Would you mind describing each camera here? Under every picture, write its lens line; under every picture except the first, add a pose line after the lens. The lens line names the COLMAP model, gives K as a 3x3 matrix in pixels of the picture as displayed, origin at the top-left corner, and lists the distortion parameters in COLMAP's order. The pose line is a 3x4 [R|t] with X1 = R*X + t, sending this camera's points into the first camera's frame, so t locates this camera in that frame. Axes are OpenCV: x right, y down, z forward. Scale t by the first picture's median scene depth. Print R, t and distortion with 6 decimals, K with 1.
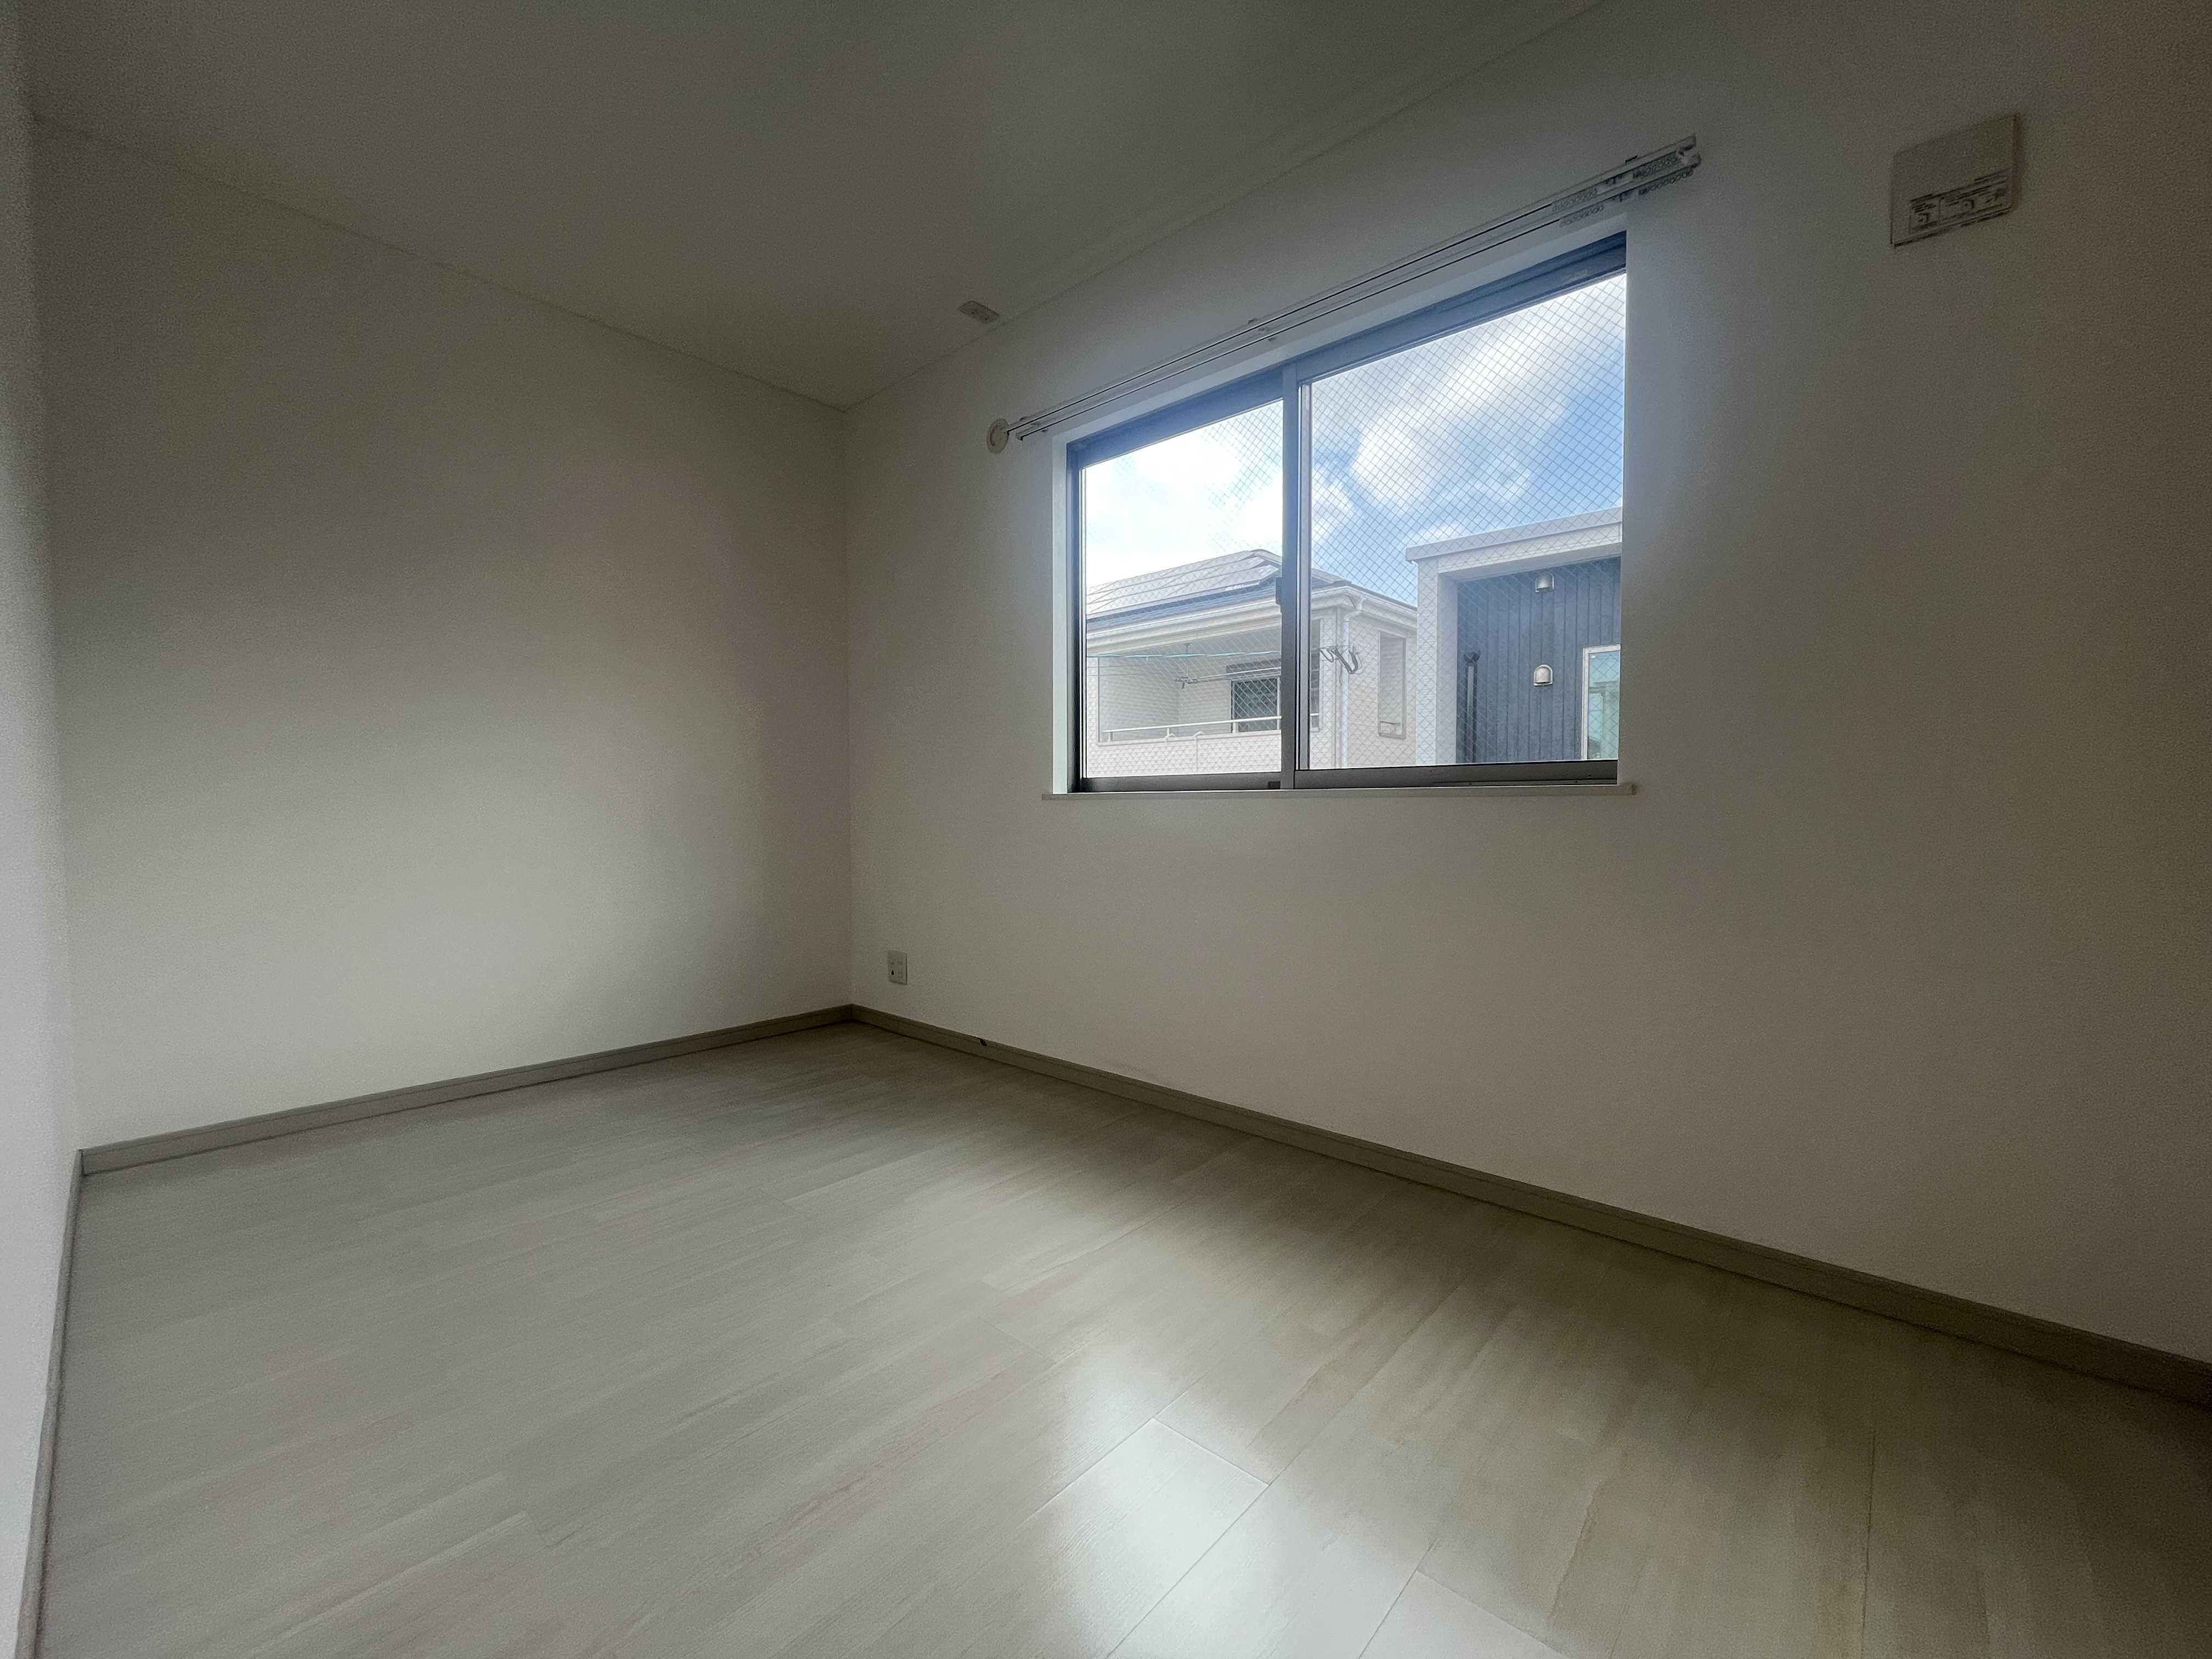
lens RADIAL K [[900.3, 0, 1101.7], [0, 900.3, 844.1], [0, 0, 1]] dist [0.000447, -0.000378]
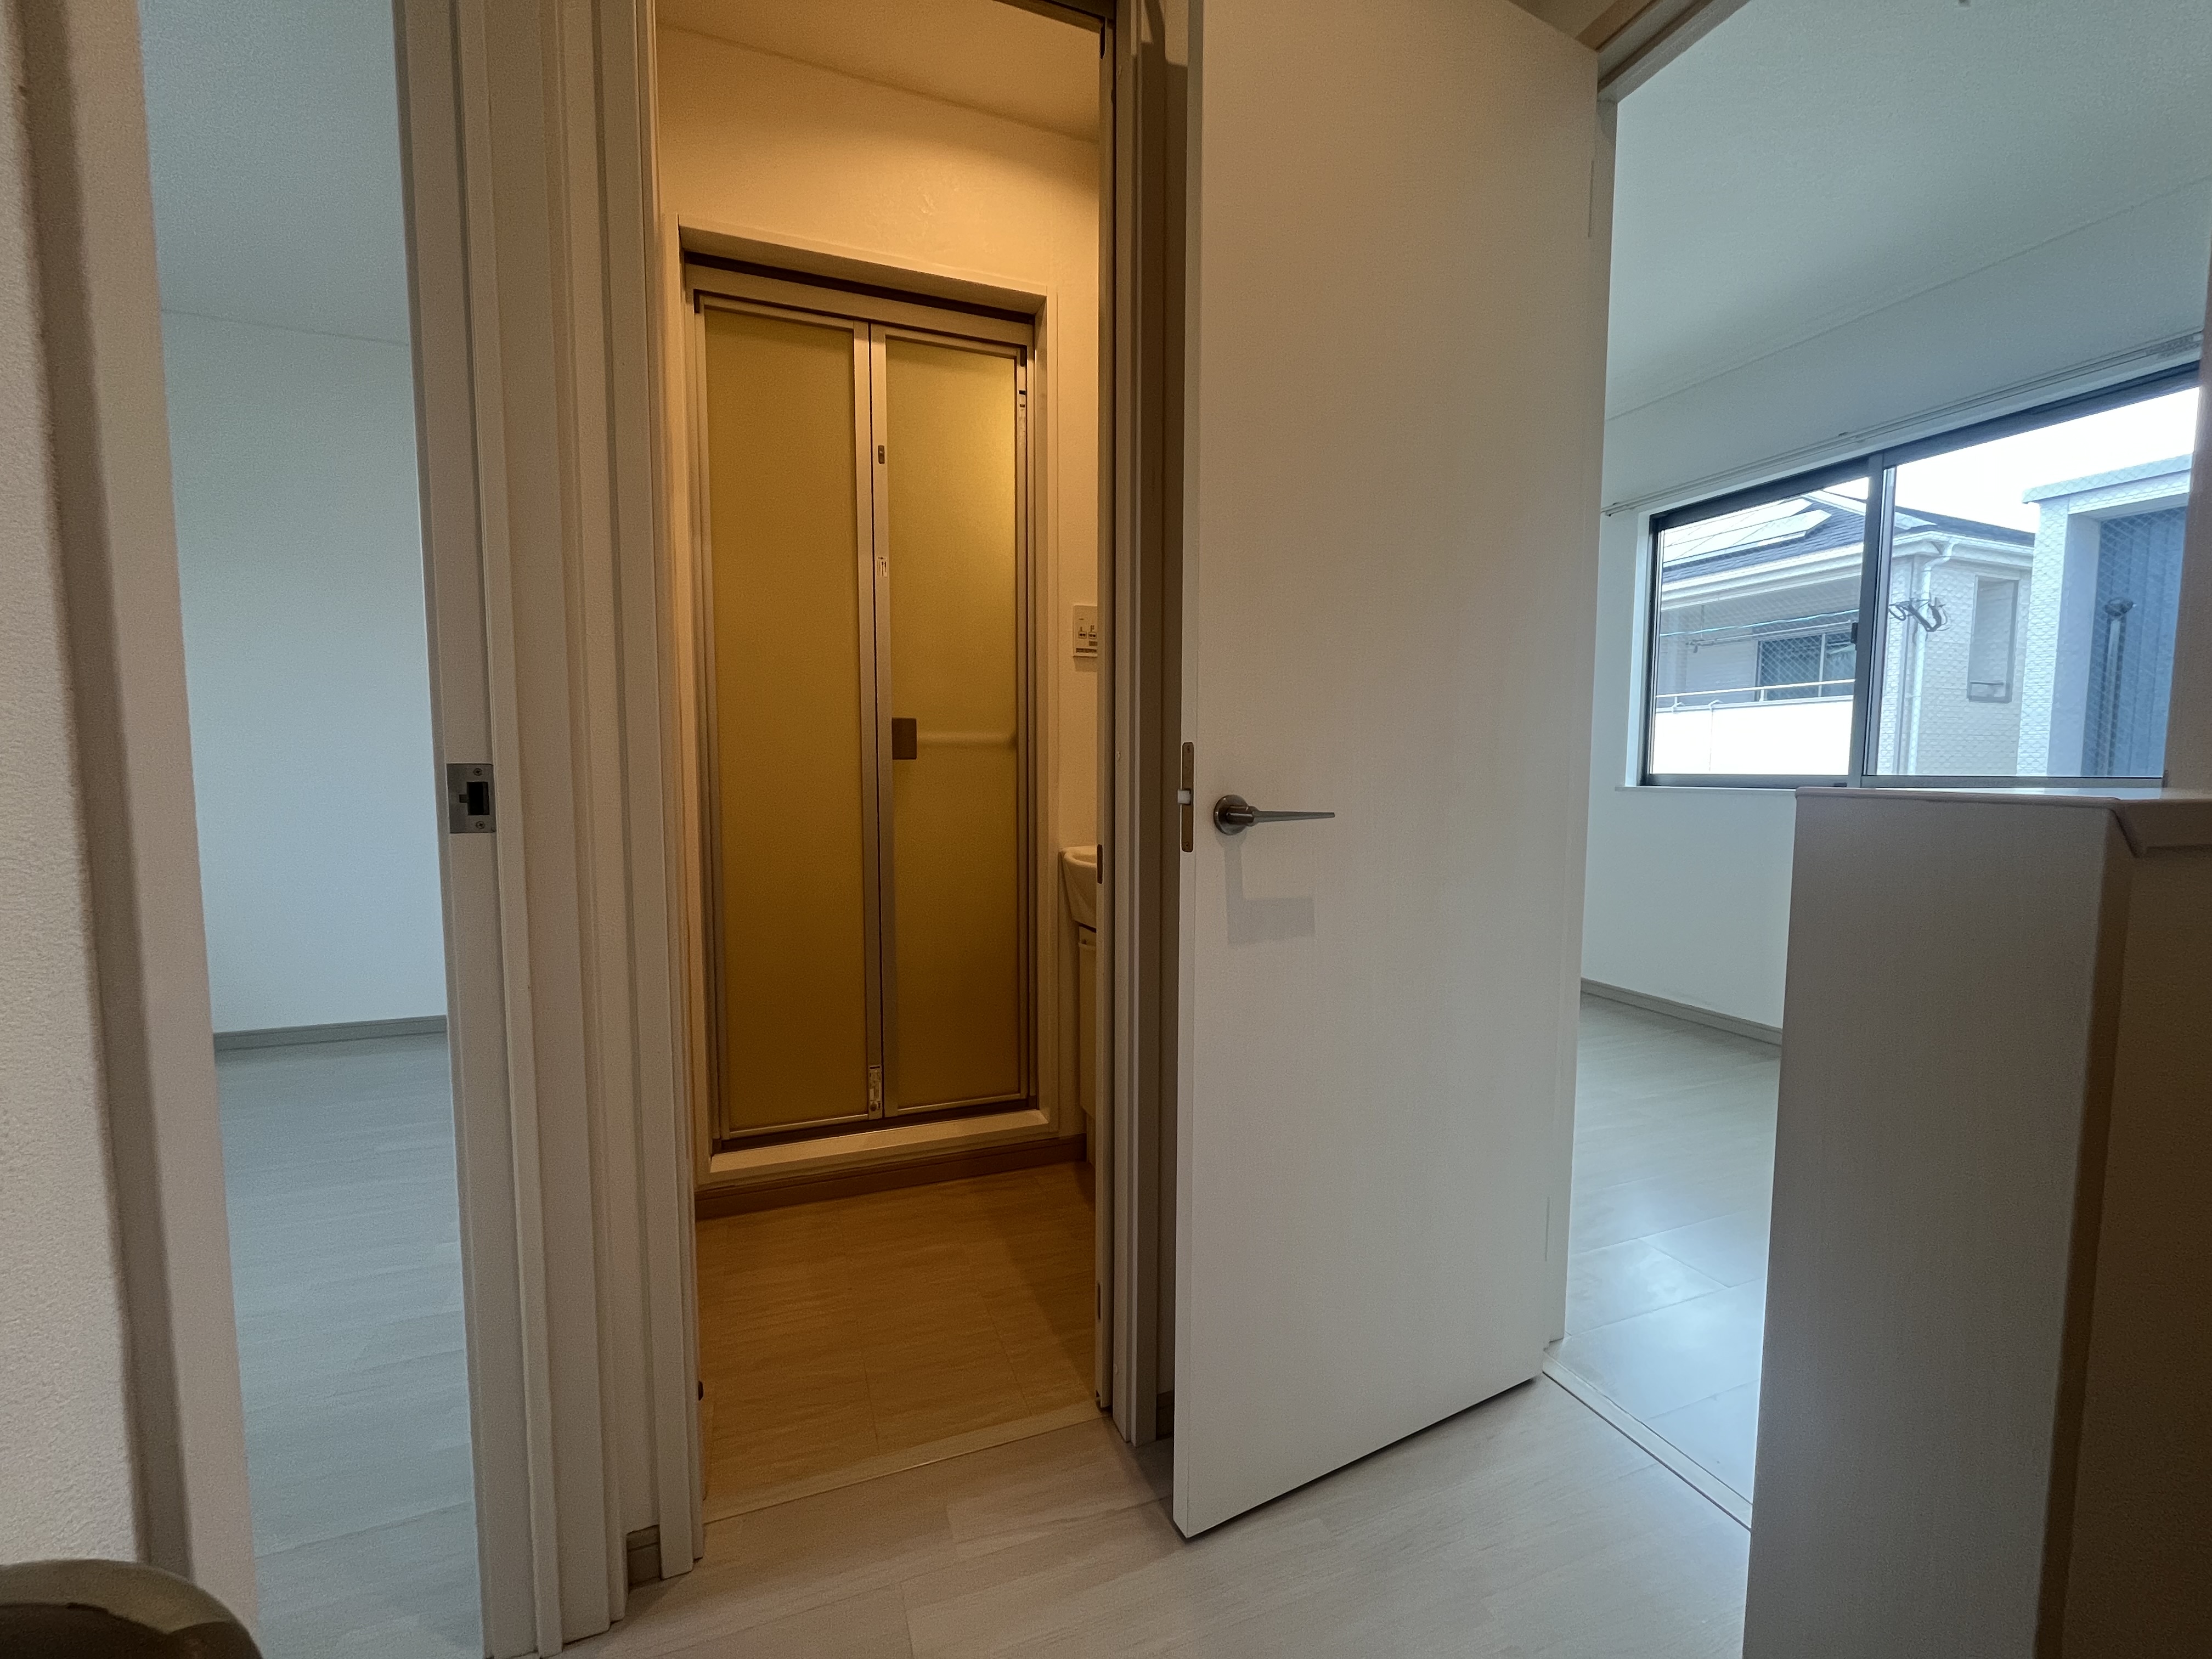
lens RADIAL K [[900.3, 0, 1101.7], [0, 900.3, 844.1], [0, 0, 1]] dist [0.000447, -0.000378]
pose [[0.892707, 0.039438, -0.448909, -0.051037], [-0.021801, 0.998776, 0.044391, -0.004978], [0.450110, -0.029842, 0.892474, -0.187272]]
